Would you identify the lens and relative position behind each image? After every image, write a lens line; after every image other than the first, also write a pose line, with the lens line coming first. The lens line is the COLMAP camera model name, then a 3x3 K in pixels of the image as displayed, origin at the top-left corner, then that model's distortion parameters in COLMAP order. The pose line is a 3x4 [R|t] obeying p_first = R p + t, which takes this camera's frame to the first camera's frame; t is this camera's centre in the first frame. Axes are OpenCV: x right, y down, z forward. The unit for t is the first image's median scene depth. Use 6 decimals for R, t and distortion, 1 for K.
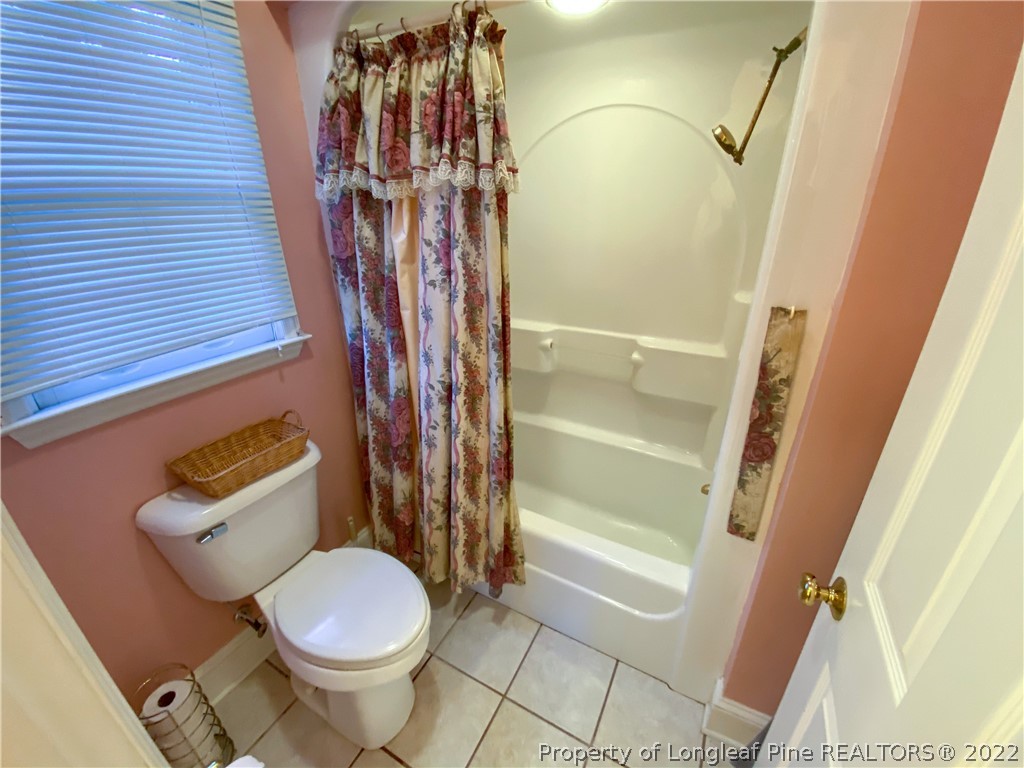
lens RADIAL K [[418.4, 0, 511.1], [0, 418.4, 386.1], [0, 0, 1]] dist [0.006834, -0.006014]
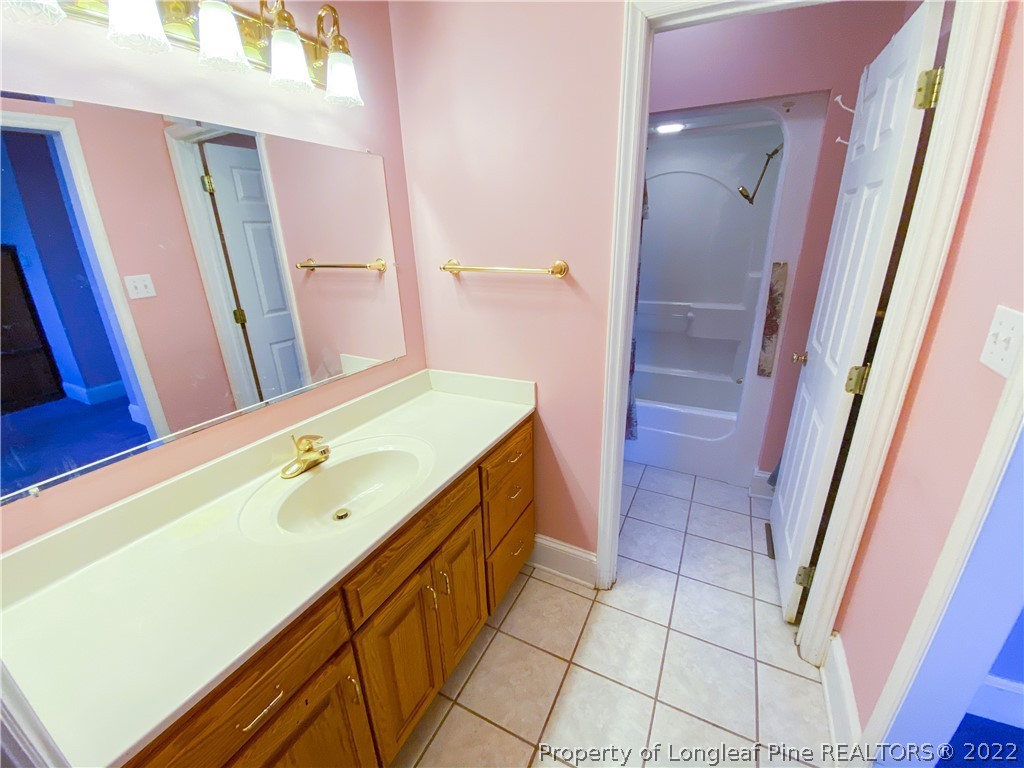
lens RADIAL K [[418.4, 0, 513.6], [0, 418.4, 377.2], [0, 0, 1]] dist [0.006834, -0.006014]
pose [[0.999853, -0.007340, 0.015505, -0.750134], [0.008607, 0.996482, -0.083362, 0.539691], [-0.014838, 0.083484, 0.996399, -1.088670]]
